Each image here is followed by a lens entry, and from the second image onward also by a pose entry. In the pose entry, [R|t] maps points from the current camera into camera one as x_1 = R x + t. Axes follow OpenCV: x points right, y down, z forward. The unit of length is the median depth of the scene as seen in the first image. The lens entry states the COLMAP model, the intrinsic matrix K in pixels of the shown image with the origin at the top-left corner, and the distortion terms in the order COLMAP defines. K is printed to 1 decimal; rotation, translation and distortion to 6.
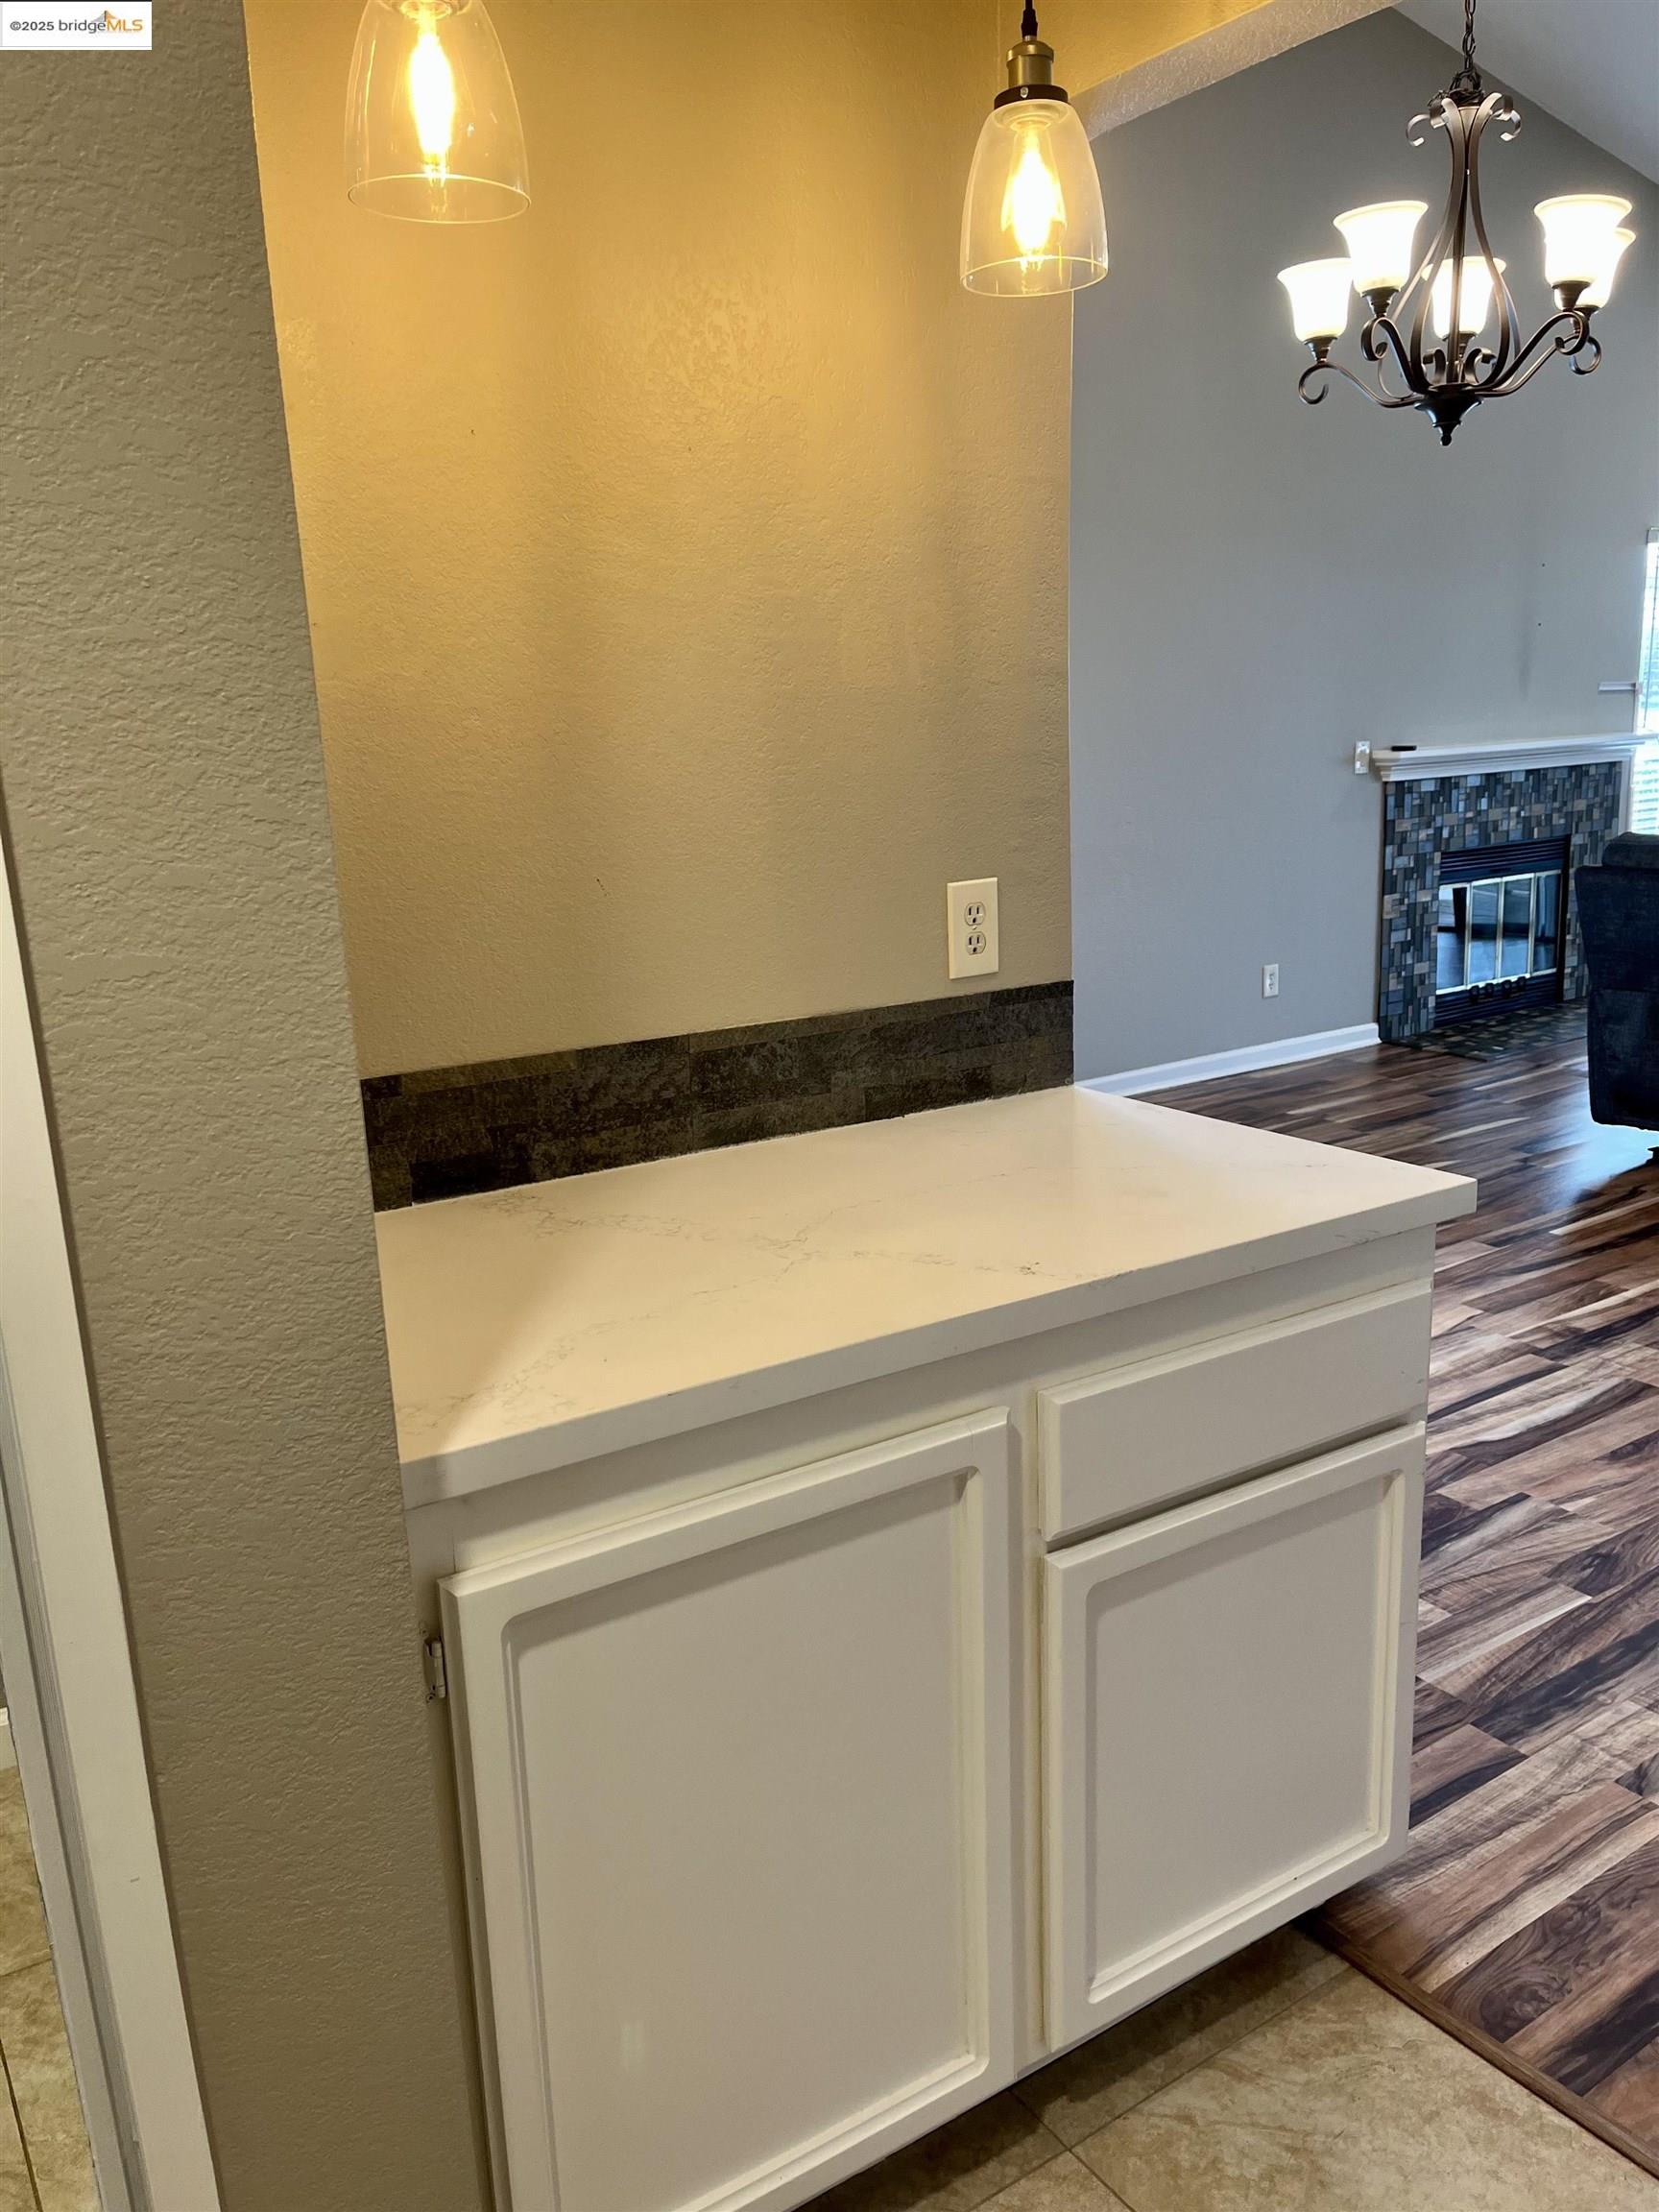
lens RADIAL K [[1682.0, 0, 834.0], [0, 1682.0, 1116.8], [0, 0, 1]] dist [0.029343, -0.056907]
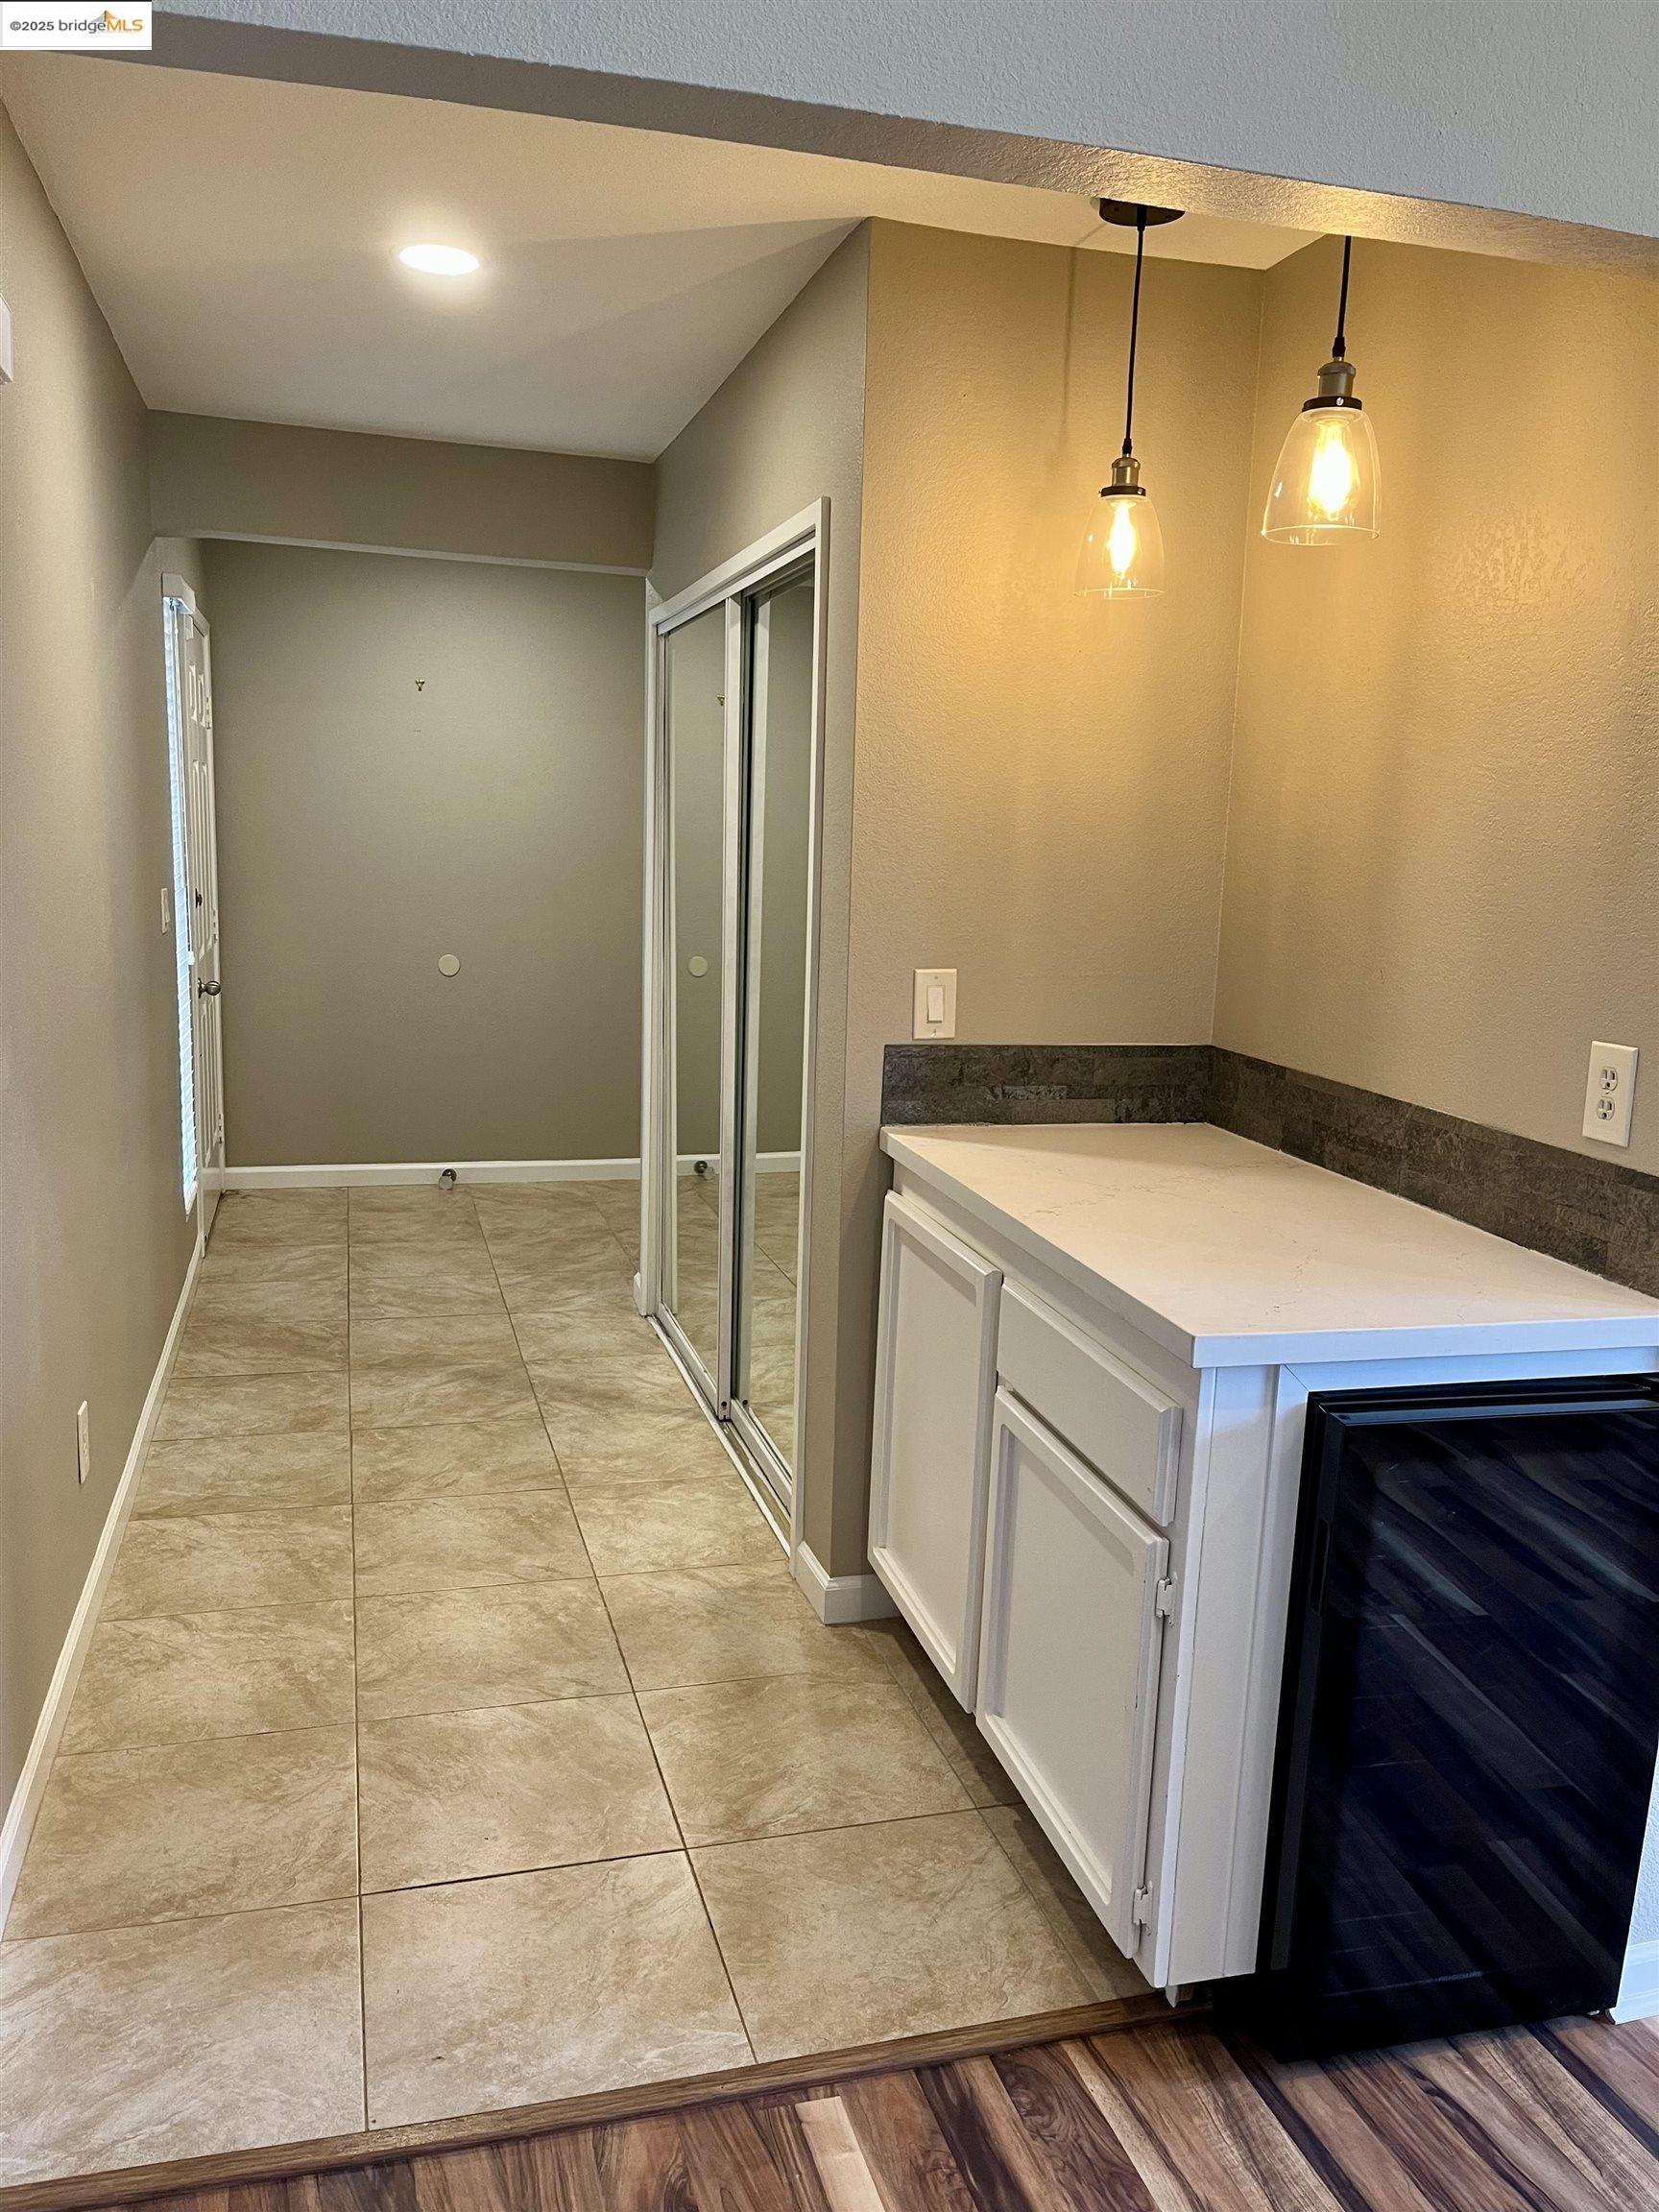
lens RADIAL K [[1682.0, 0, 832.6], [0, 1682.0, 1108.4], [0, 0, 1]] dist [0.029343, -0.056907]
pose [[-0.307358, 0.186500, -0.933139, 1.264196], [-0.240709, 0.933478, 0.265853, -0.285093], [0.920646, 0.306327, -0.242020, 0.921025]]
